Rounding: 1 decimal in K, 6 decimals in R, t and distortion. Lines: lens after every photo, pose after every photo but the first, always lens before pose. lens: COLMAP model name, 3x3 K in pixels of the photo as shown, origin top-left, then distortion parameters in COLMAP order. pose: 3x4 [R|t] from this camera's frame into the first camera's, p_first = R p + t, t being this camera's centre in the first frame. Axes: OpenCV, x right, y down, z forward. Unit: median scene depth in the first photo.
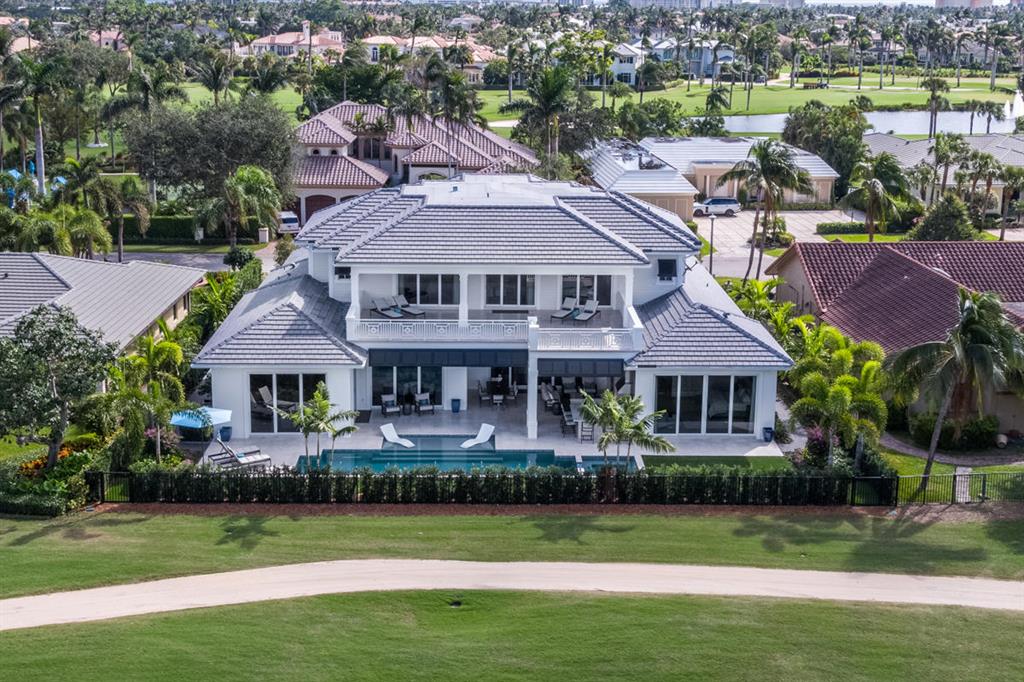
lens RADIAL K [[1238.1, 0, 512.3], [0, 1238.1, 339.3], [0, 0, 1]] dist [0.016525, 0.000000]
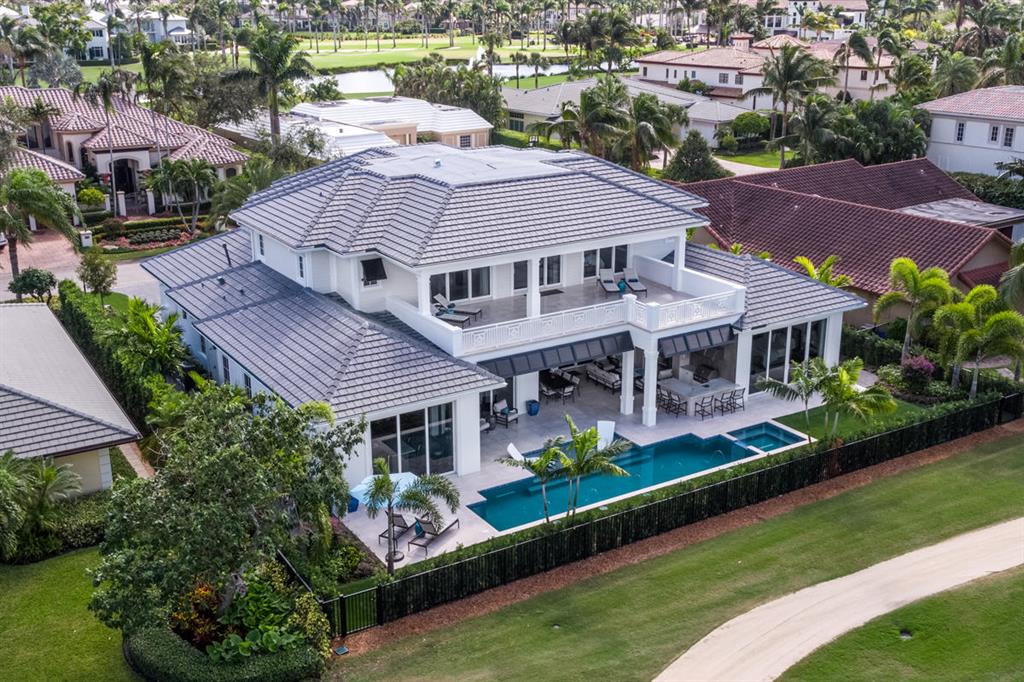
lens RADIAL K [[1102.0, 0, 510.7], [0, 1102.0, 342.7], [0, 0, 1]] dist [0.019764, 0.000000]
pose [[0.861482, -0.174351, 0.476918, -0.433825], [0.148932, 0.984656, 0.090947, -0.067081], [-0.485457, -0.007321, 0.874230, 0.330139]]
